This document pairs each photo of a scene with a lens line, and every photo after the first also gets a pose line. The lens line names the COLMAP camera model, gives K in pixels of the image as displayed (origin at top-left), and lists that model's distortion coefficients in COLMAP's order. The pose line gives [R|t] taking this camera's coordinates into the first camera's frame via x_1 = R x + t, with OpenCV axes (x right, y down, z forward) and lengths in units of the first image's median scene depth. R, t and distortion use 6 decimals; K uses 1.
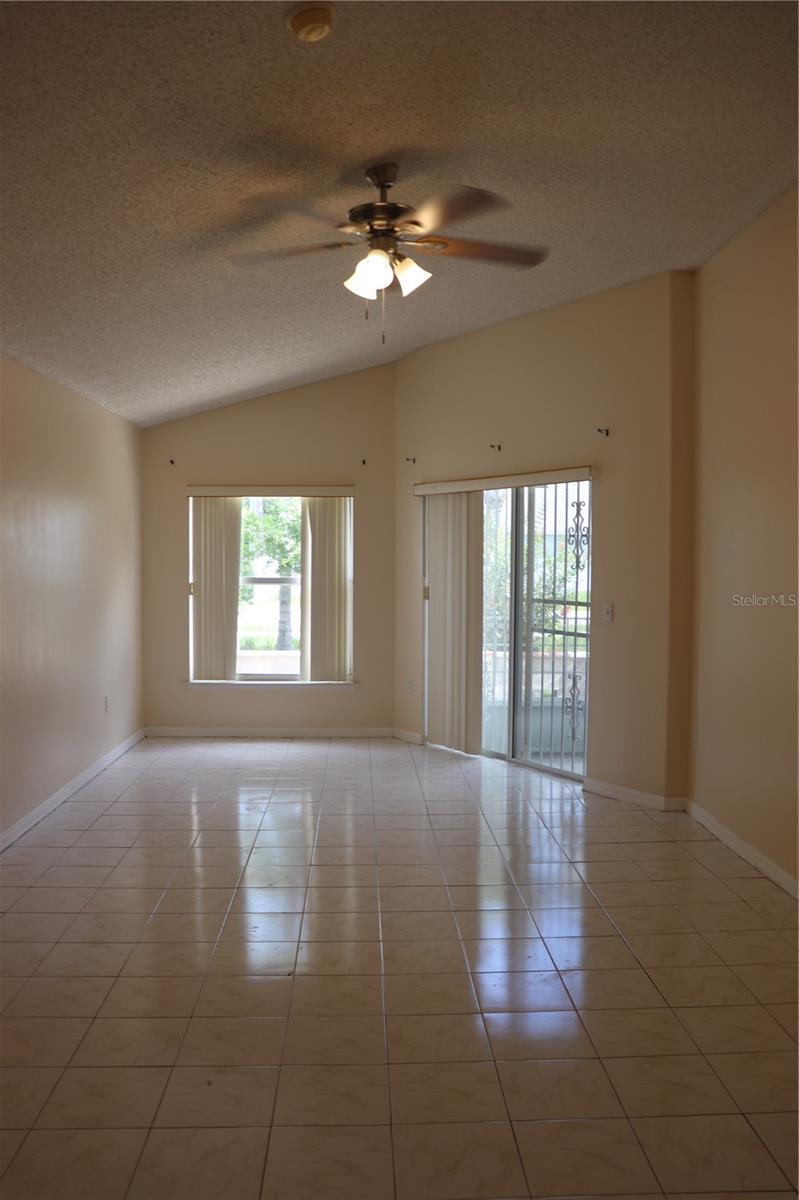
lens RADIAL K [[990.4, 0, 396.7], [0, 990.4, 599.9], [0, 0, 1]] dist [-0.176479, 0.165383]
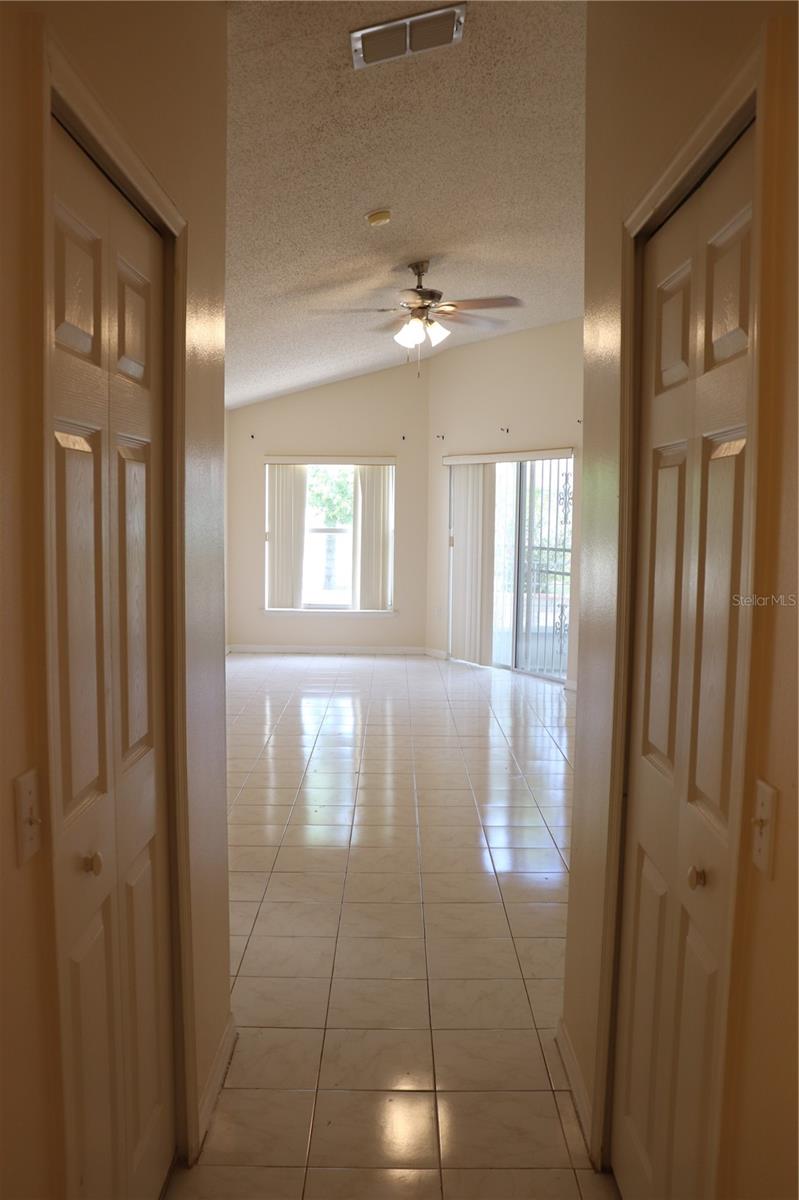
lens RADIAL K [[944.8, 0, 406.3], [0, 944.8, 596.1], [0, 0, 1]] dist [-0.082933, -0.000719]
pose [[0.999620, 0.010494, -0.025484, 0.003834], [-0.009231, 0.998746, 0.049197, 0.004338], [0.025969, -0.048943, 0.998464, -0.238529]]
